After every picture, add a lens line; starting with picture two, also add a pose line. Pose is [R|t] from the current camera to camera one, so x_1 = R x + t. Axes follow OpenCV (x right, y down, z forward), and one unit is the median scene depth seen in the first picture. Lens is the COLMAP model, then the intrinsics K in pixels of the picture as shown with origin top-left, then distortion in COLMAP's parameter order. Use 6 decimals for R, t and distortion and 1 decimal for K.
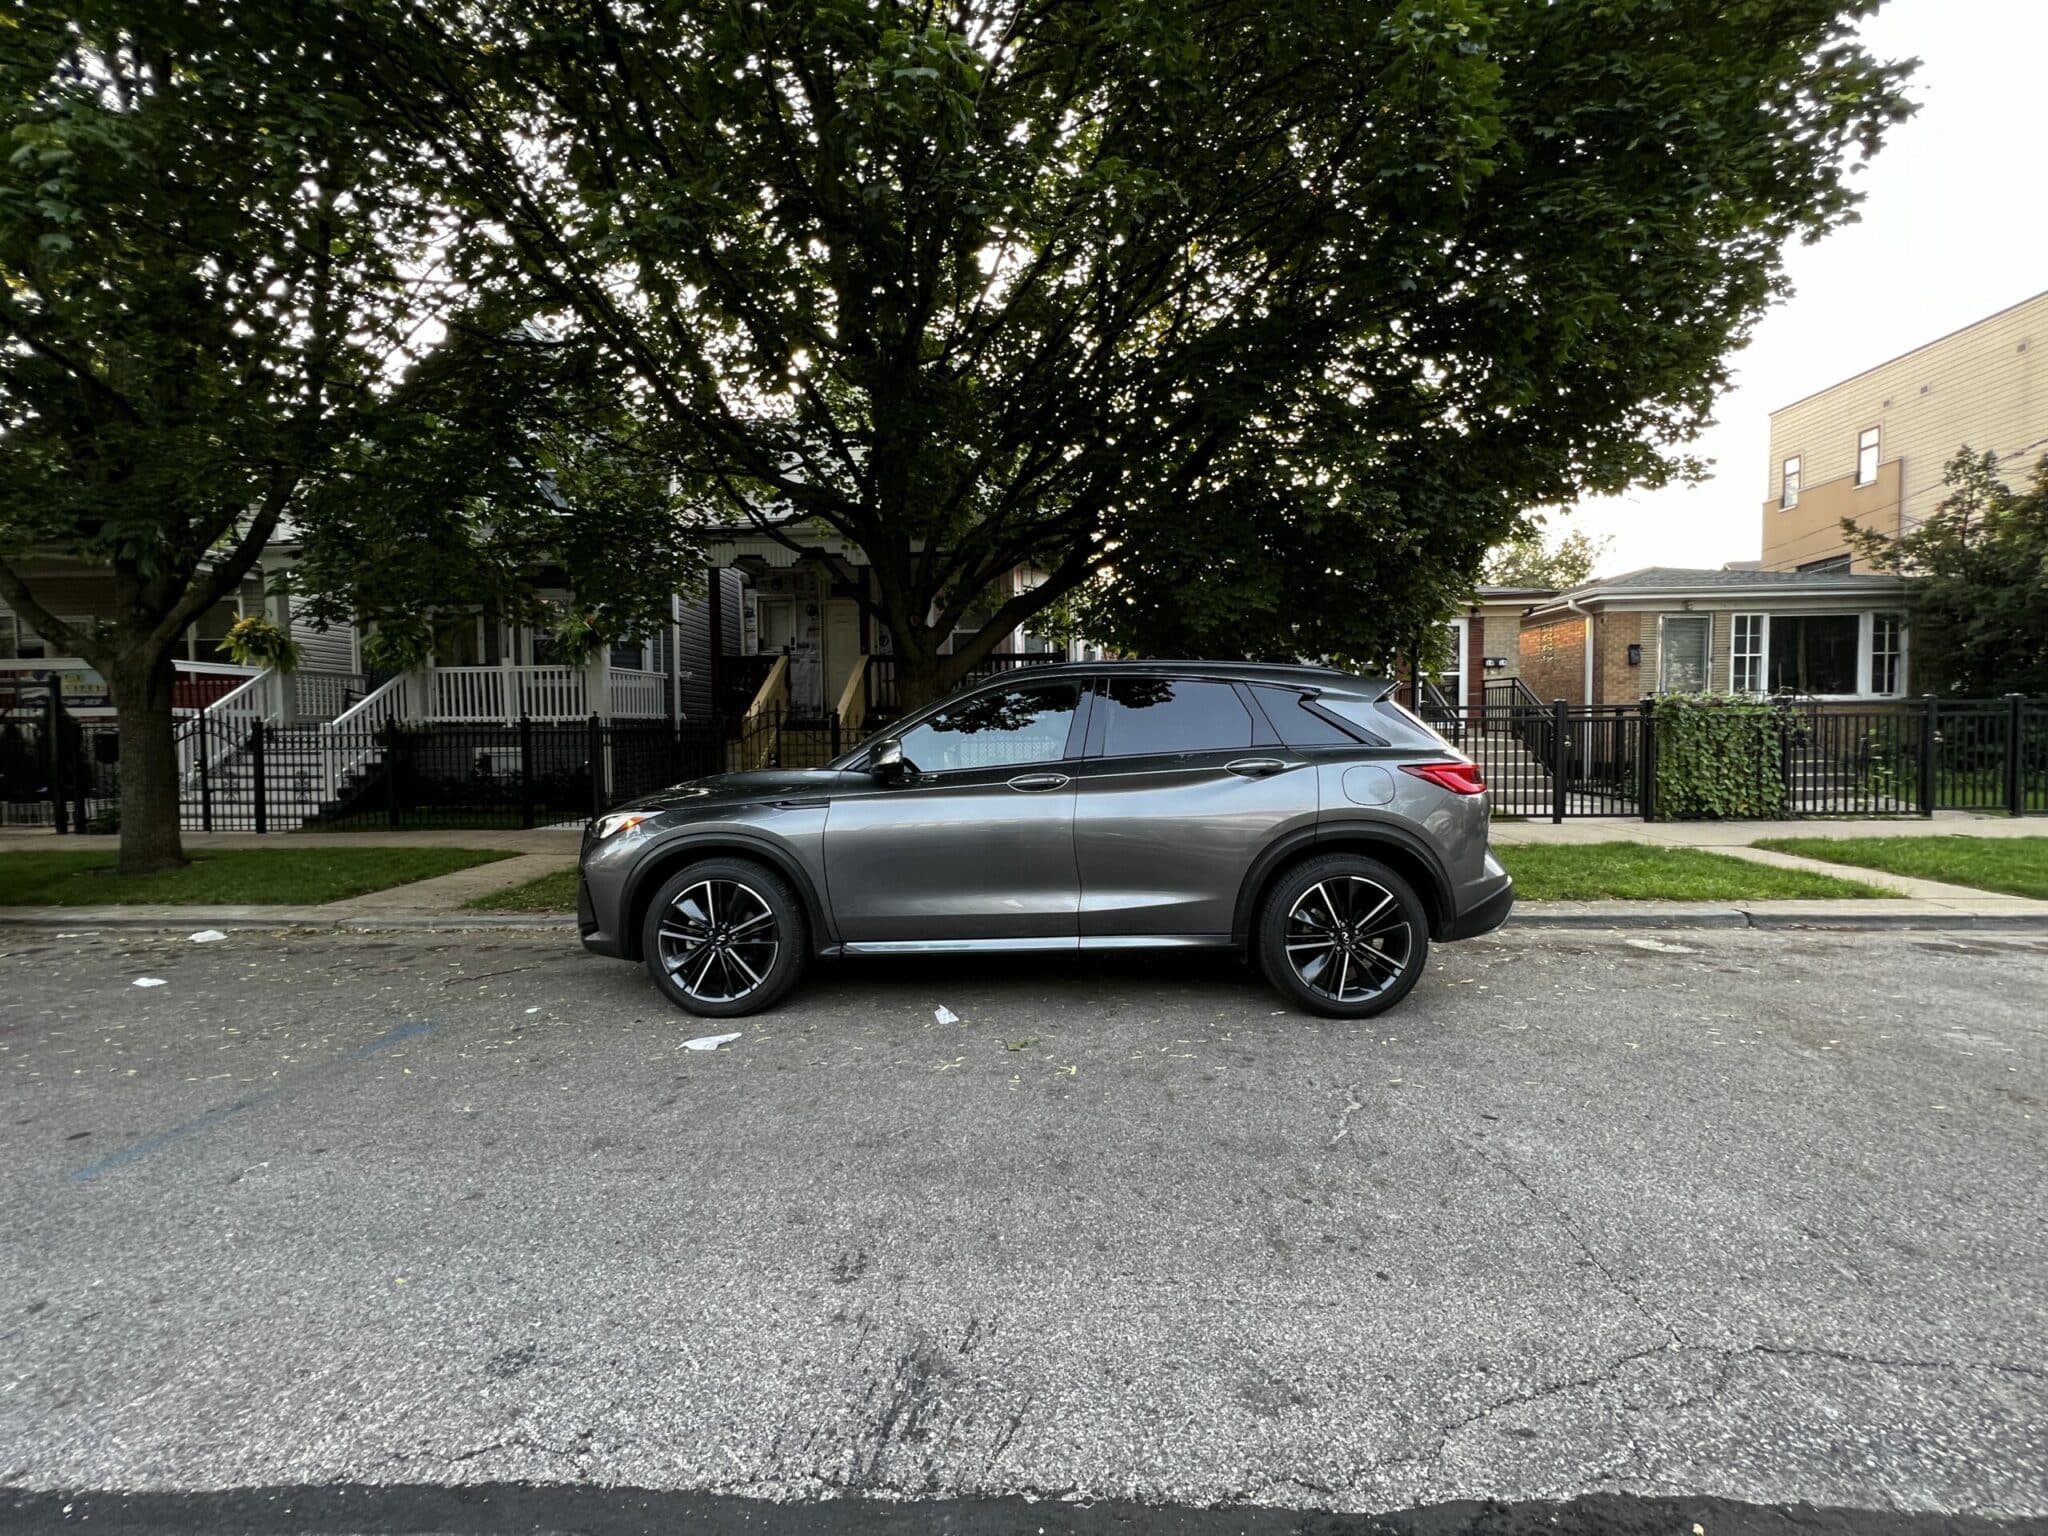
lens RADIAL K [[814.7, 0, 1024.0], [0, 814.7, 768.0], [0, 0, 1]] dist [0.000301, 0.000064]
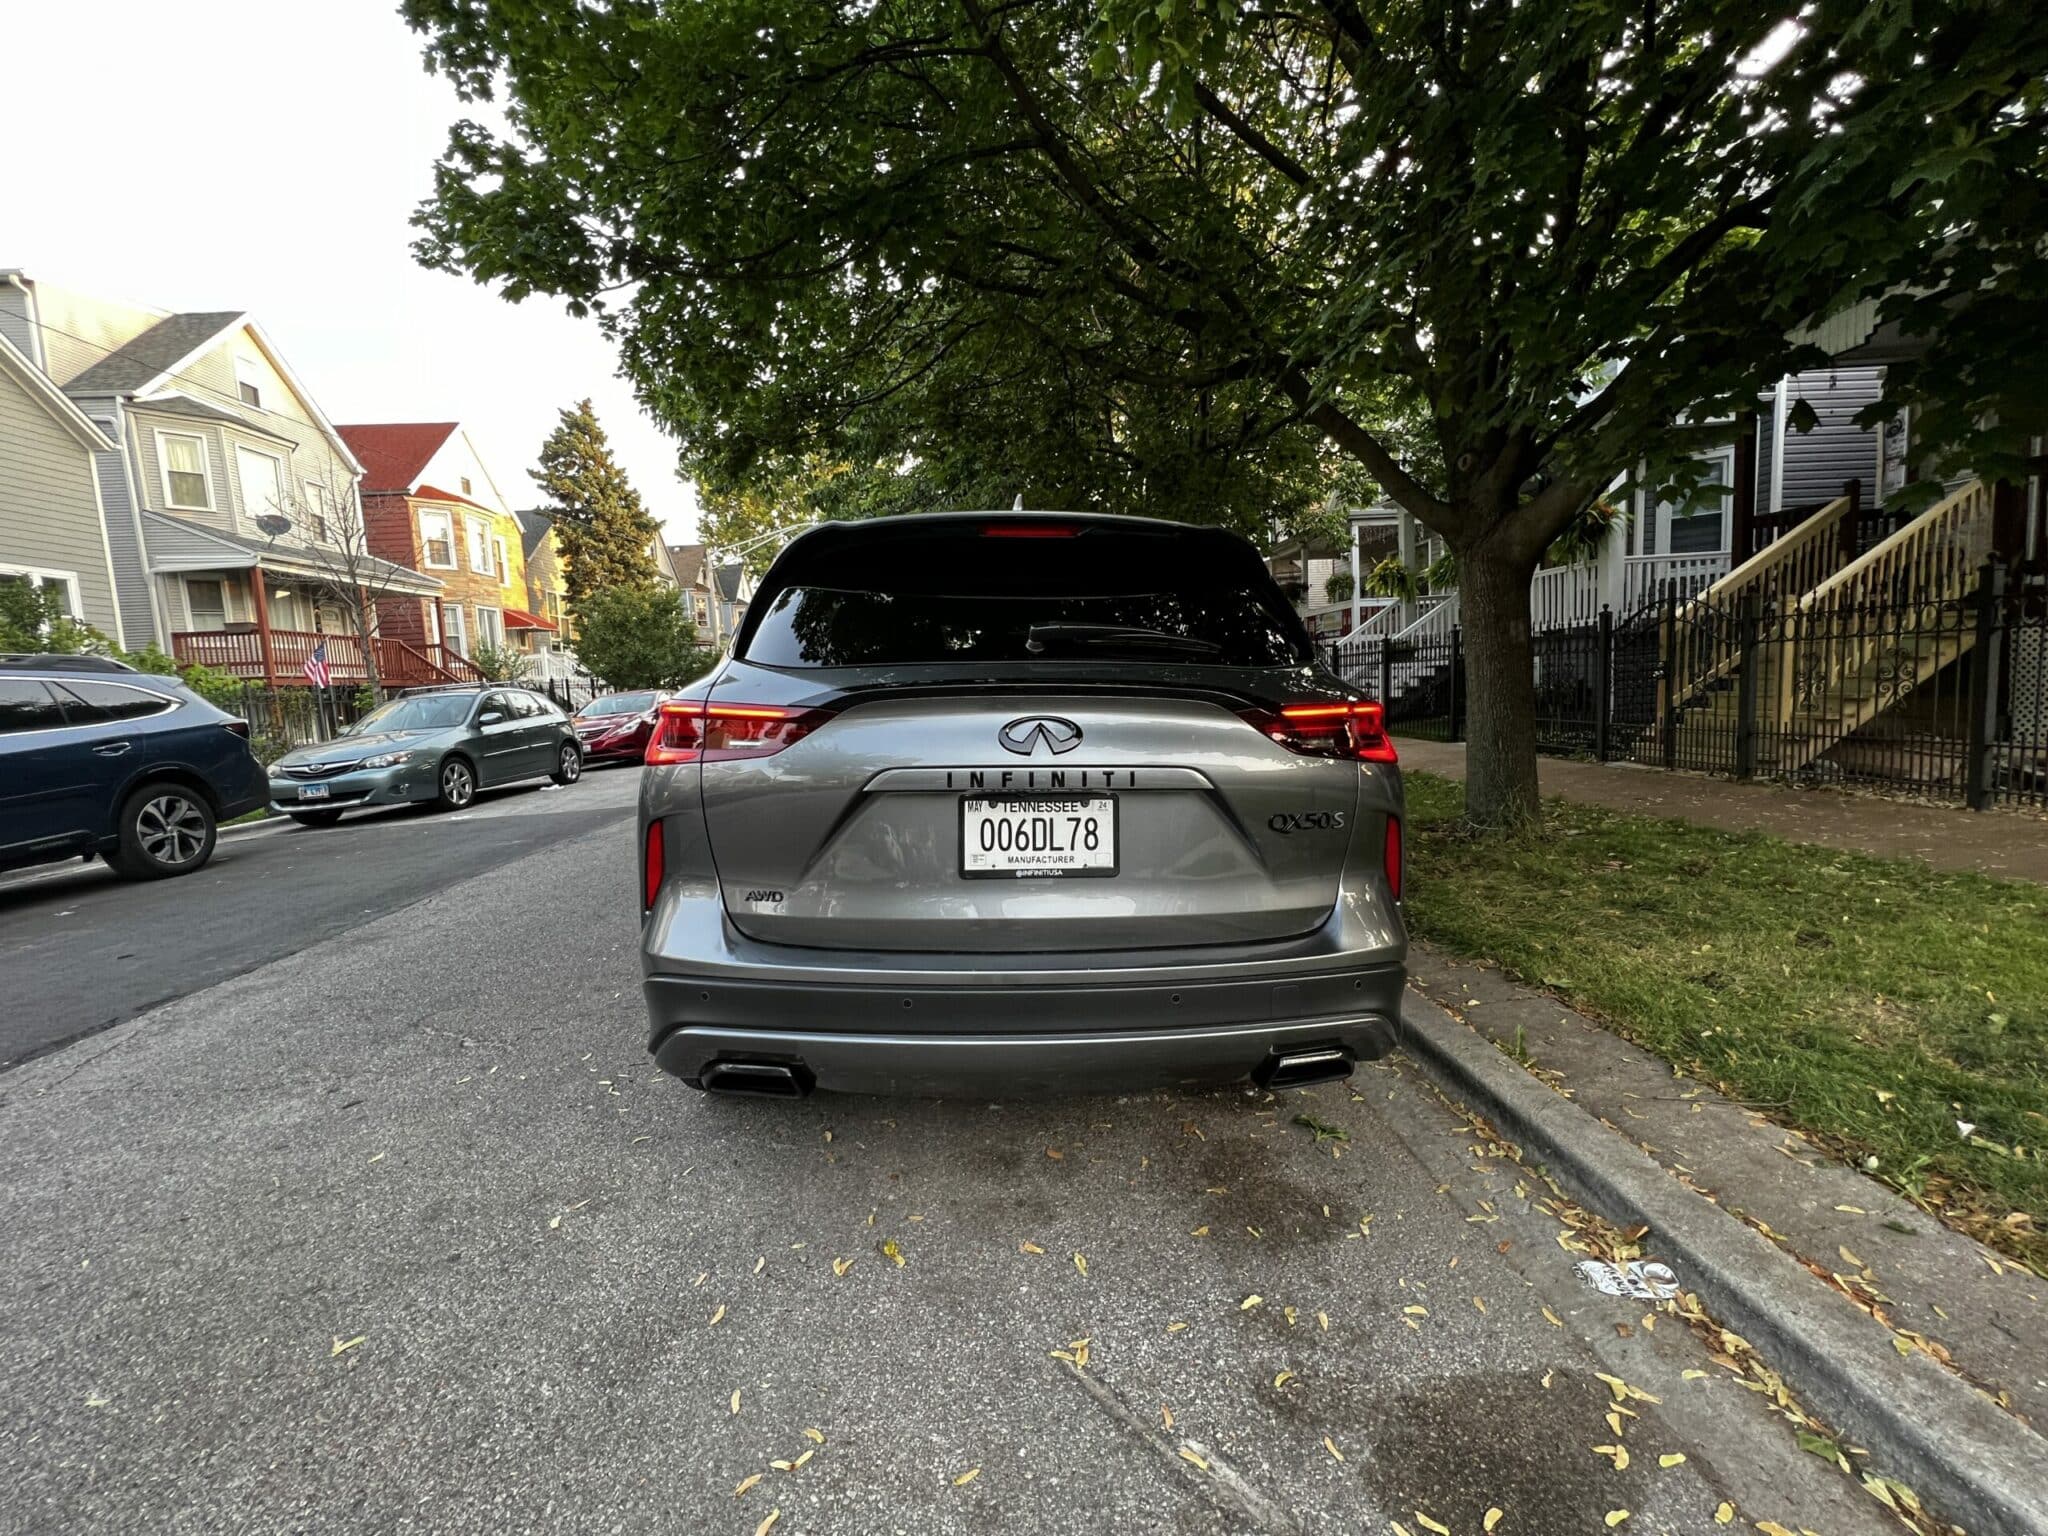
lens RADIAL K [[814.7, 0, 1024.0], [0, 814.7, 768.0], [0, 0, 1]] dist [0.000301, 0.000064]
pose [[0.079897, 0.102781, -0.991490, 1.244558], [0.017593, 0.994370, 0.104497, -0.012988], [0.996648, -0.025793, 0.077639, 1.412750]]
